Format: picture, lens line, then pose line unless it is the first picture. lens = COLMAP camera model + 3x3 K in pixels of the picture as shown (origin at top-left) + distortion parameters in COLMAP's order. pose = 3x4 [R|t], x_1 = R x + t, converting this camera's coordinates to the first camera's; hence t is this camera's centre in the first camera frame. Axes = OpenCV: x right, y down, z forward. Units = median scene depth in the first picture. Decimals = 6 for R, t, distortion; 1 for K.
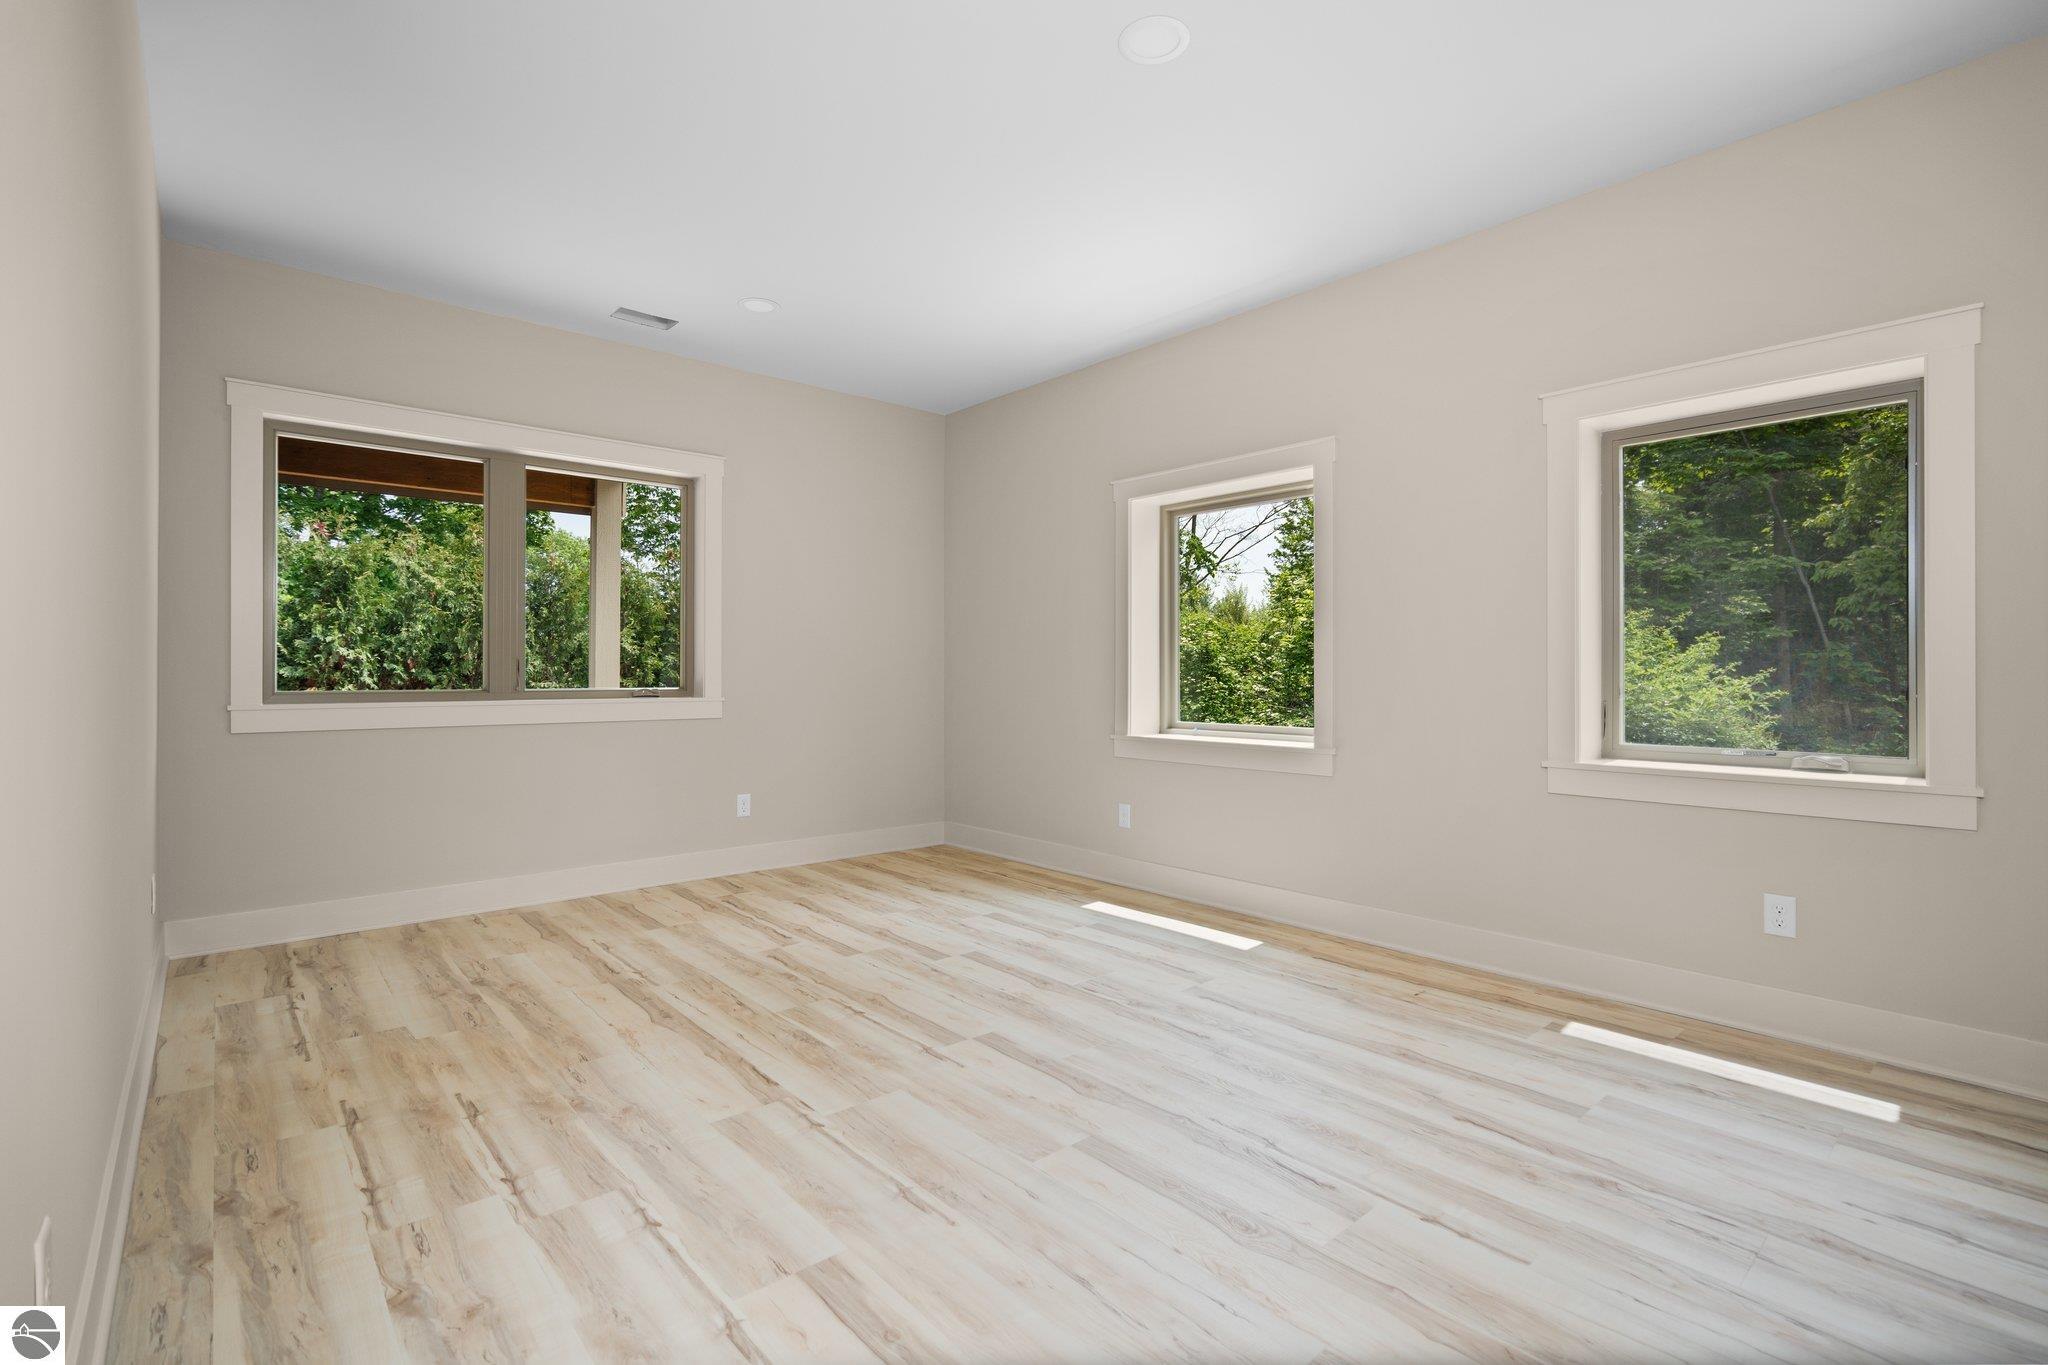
lens RADIAL K [[929.6, 0, 1025.9], [0, 929.6, 678.4], [0, 0, 1]] dist [0.001027, -0.000257]
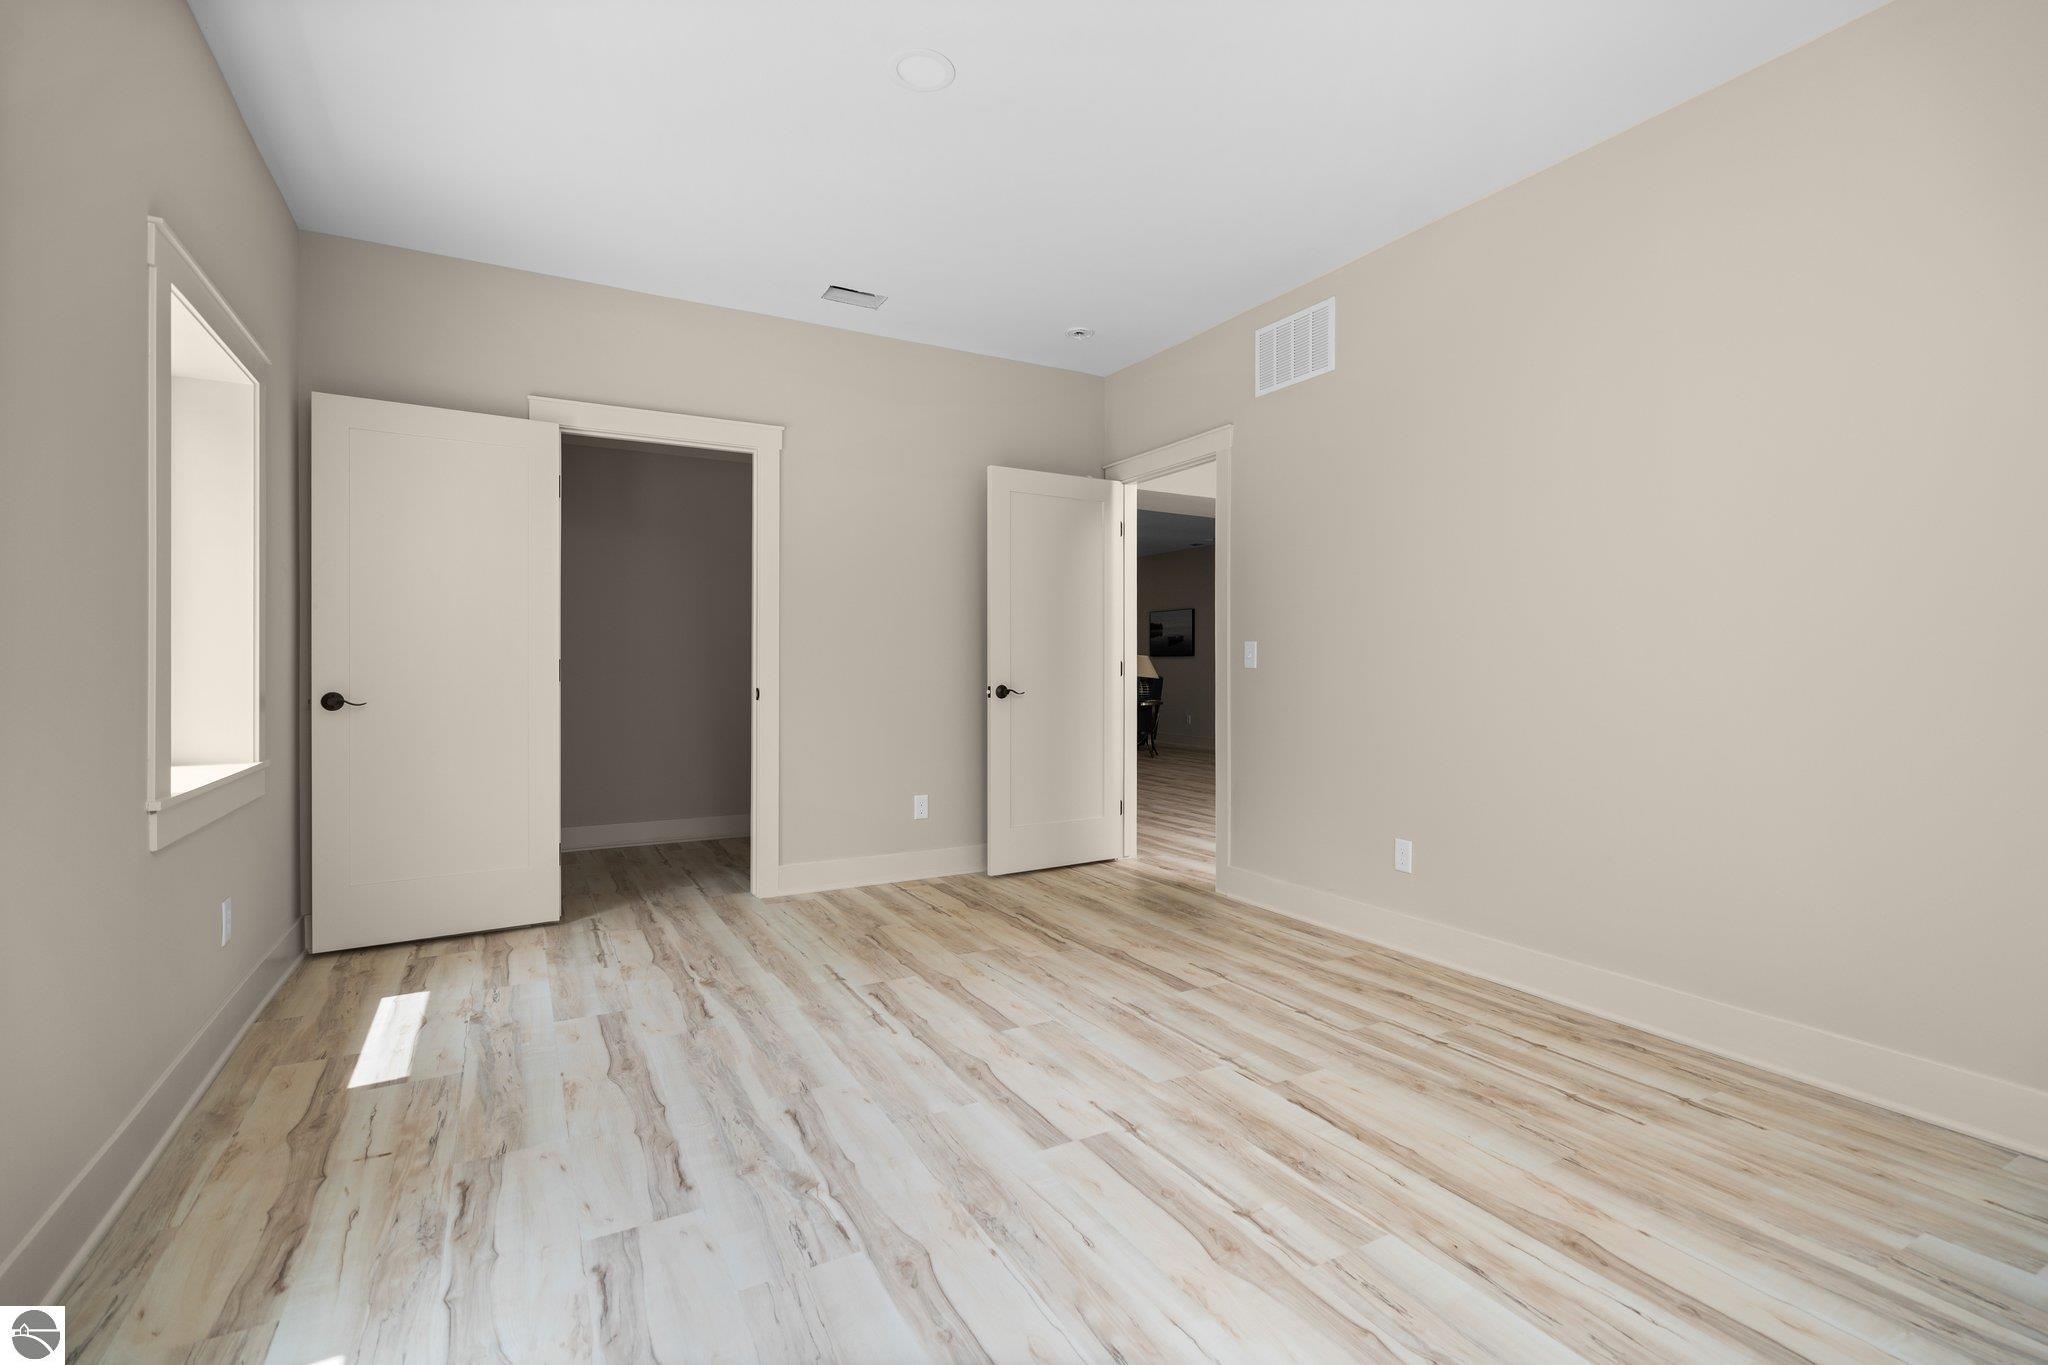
lens RADIAL K [[929.6, 0, 1032.5], [0, 929.6, 676.8], [0, 0, 1]] dist [0.001027, -0.000257]
pose [[-0.979415, -0.002800, 0.201837, -0.200390], [0.000029, 0.999902, 0.014016, -0.007626], [-0.201857, 0.013733, -0.979319, 1.964060]]
